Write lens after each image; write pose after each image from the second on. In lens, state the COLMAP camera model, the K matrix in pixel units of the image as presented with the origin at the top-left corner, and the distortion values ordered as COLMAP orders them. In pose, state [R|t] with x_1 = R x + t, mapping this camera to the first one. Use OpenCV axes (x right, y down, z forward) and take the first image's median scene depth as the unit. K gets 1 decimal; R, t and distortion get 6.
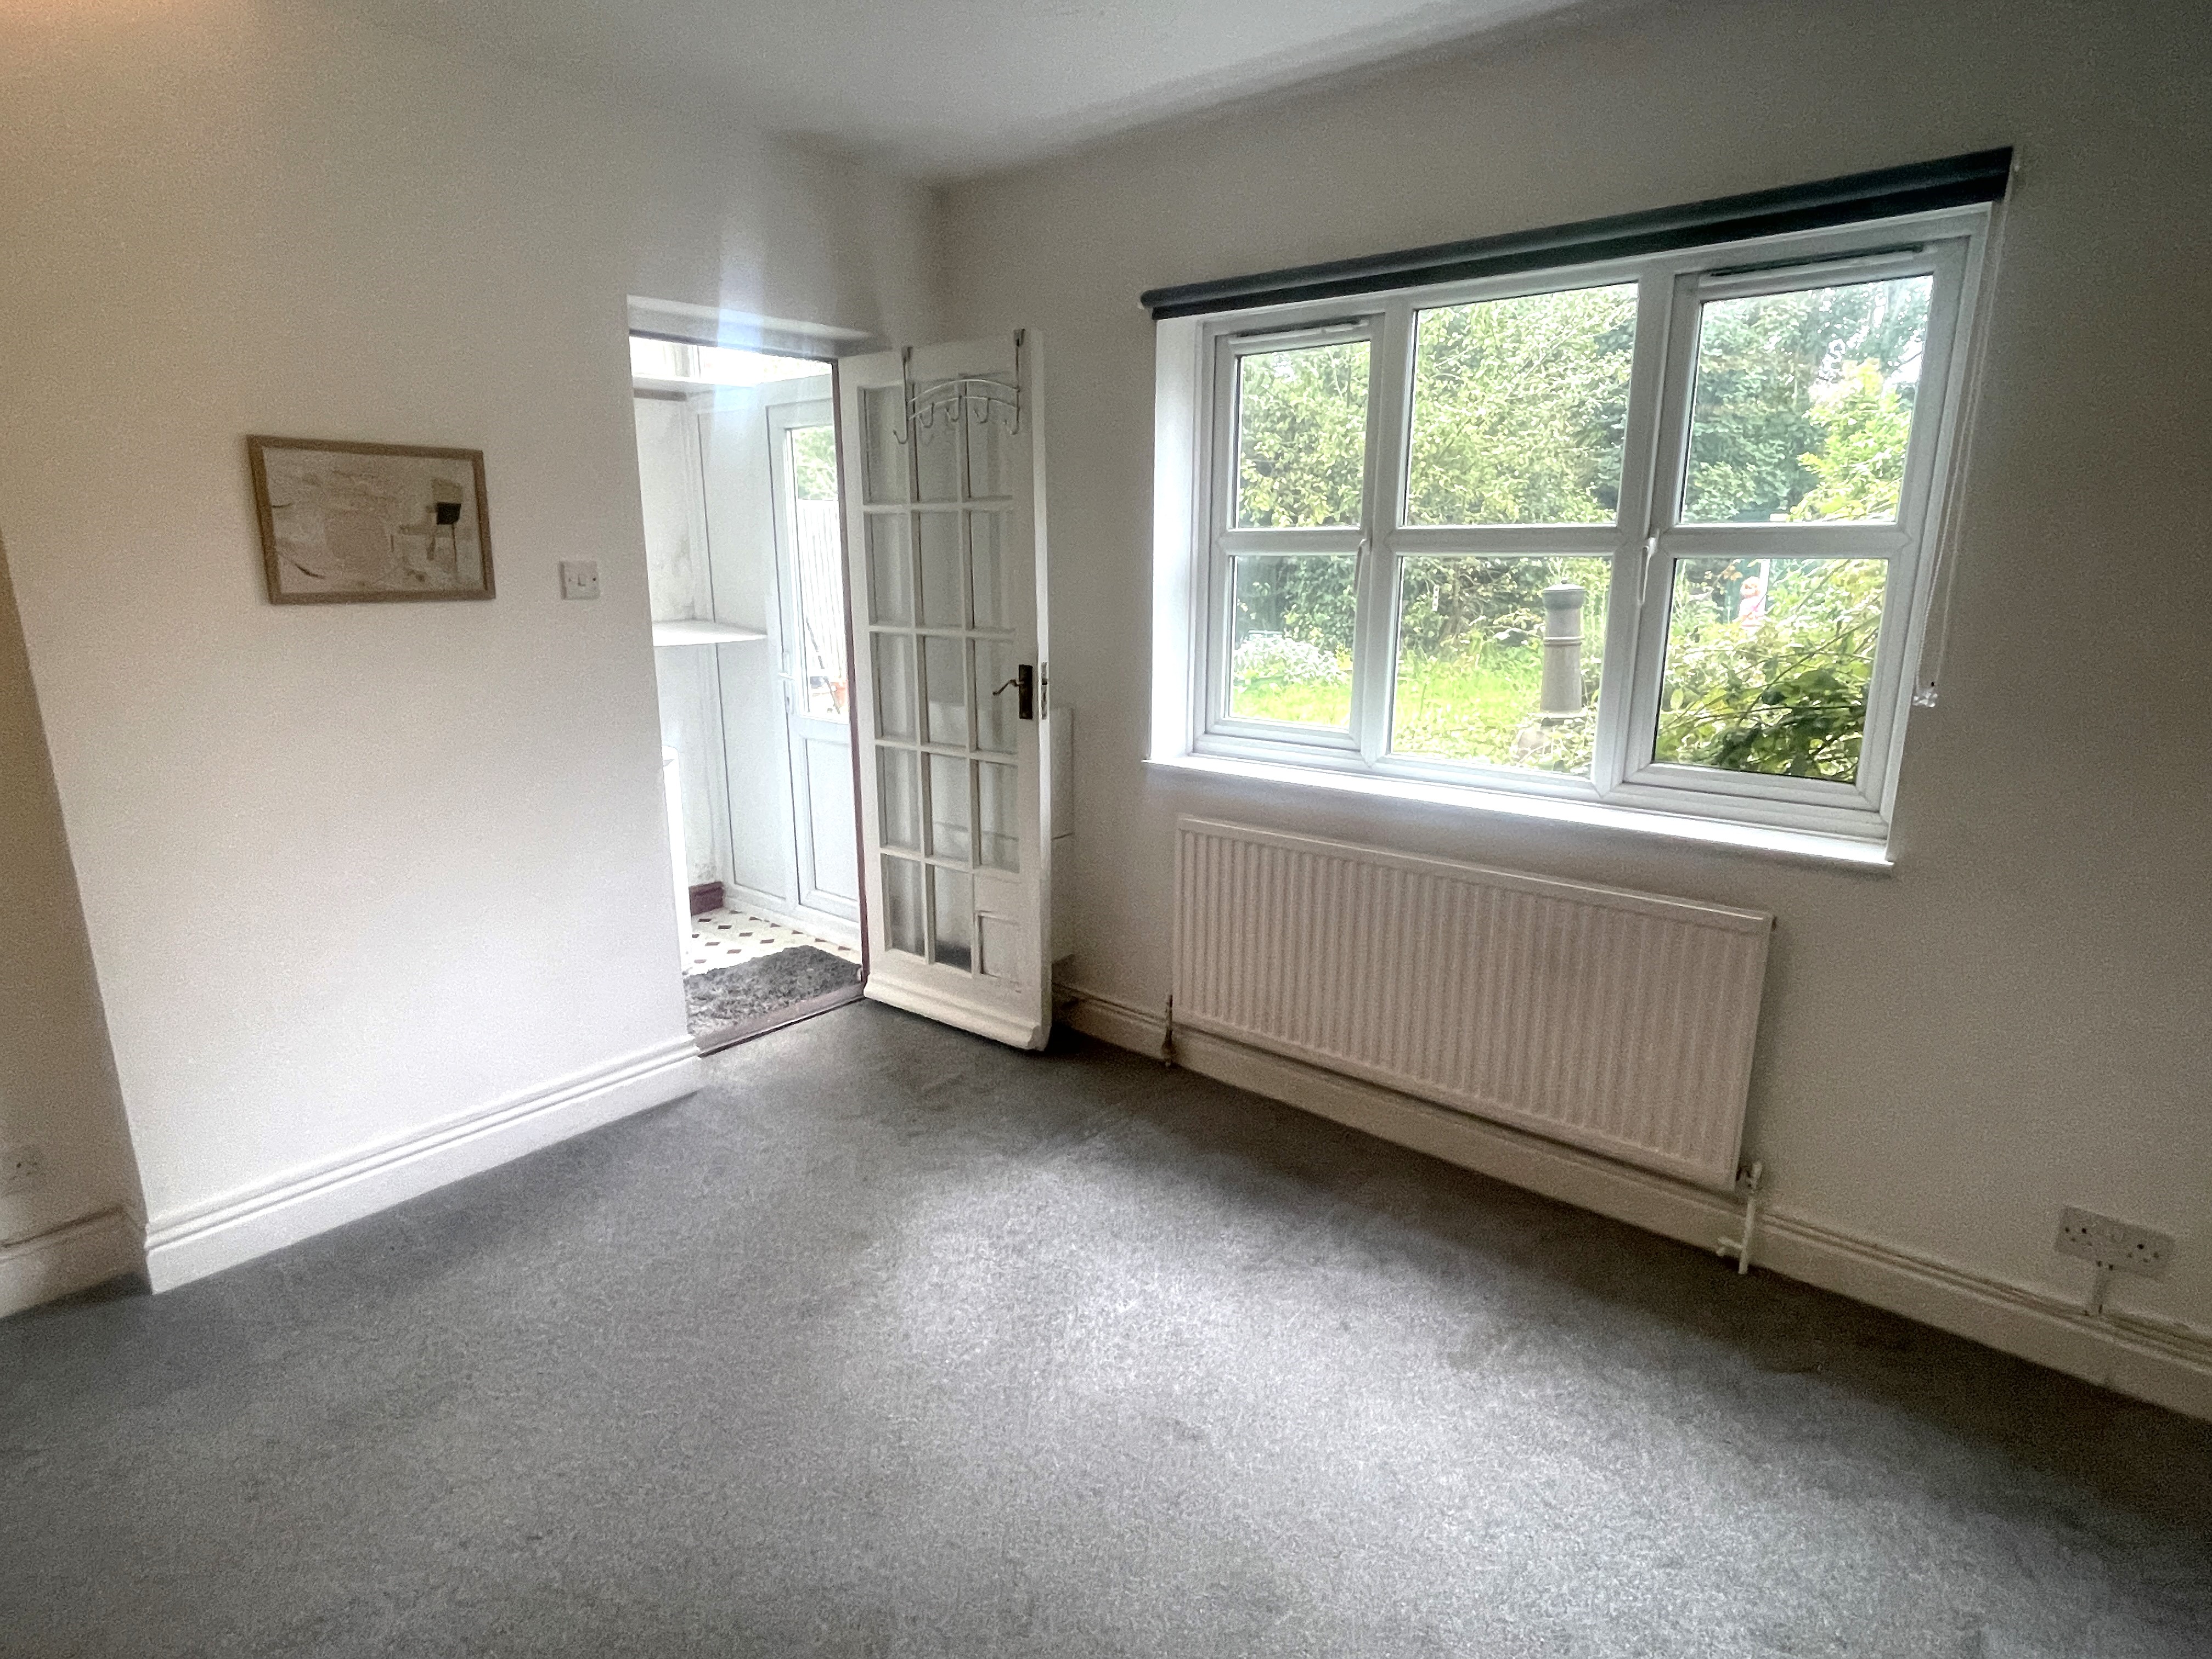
lens RADIAL K [[1174.2, 0, 1106.0], [0, 1174.2, 829.5], [0, 0, 1]] dist [-0.002612, -0.001096]
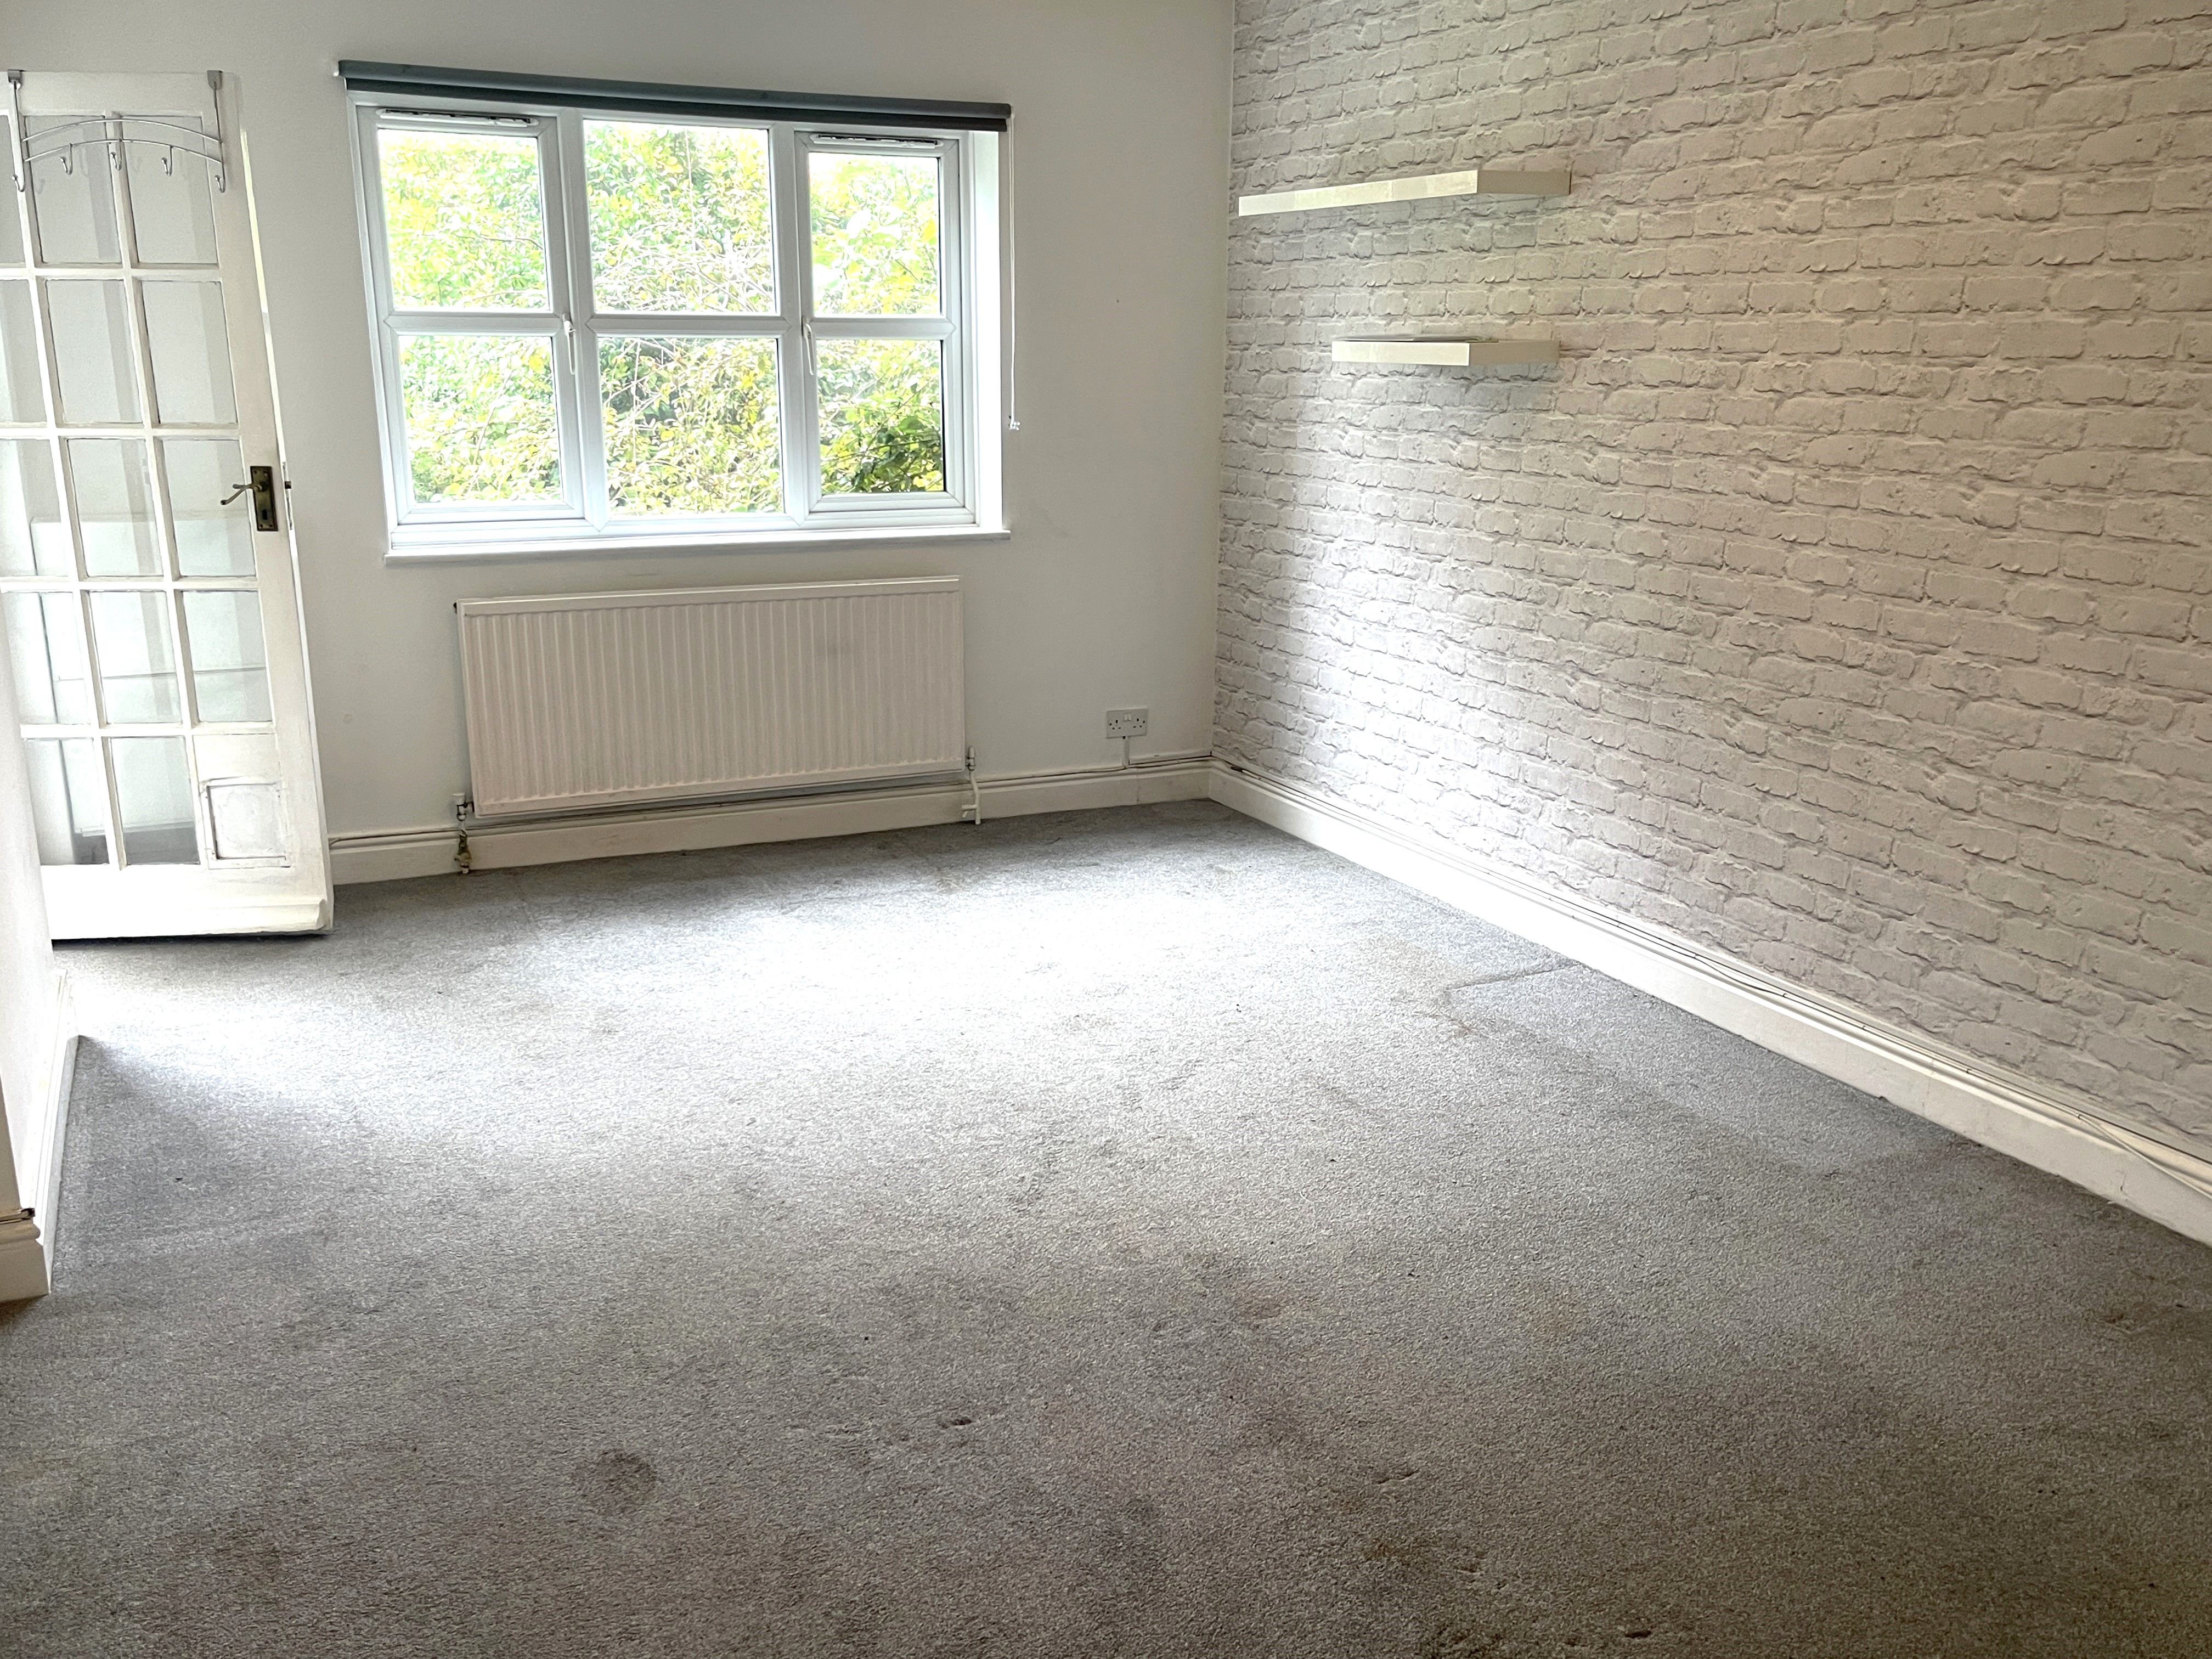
lens RADIAL K [[1897.1, 0, 1106.0], [0, 1897.1, 829.5], [0, 0, 1]] dist [-0.035383, 0.011273]
pose [[0.404201, -0.223810, 0.886865, -1.402914], [0.204650, 0.967150, 0.150798, 0.053546], [-0.891482, 0.120544, 0.436726, -0.173883]]
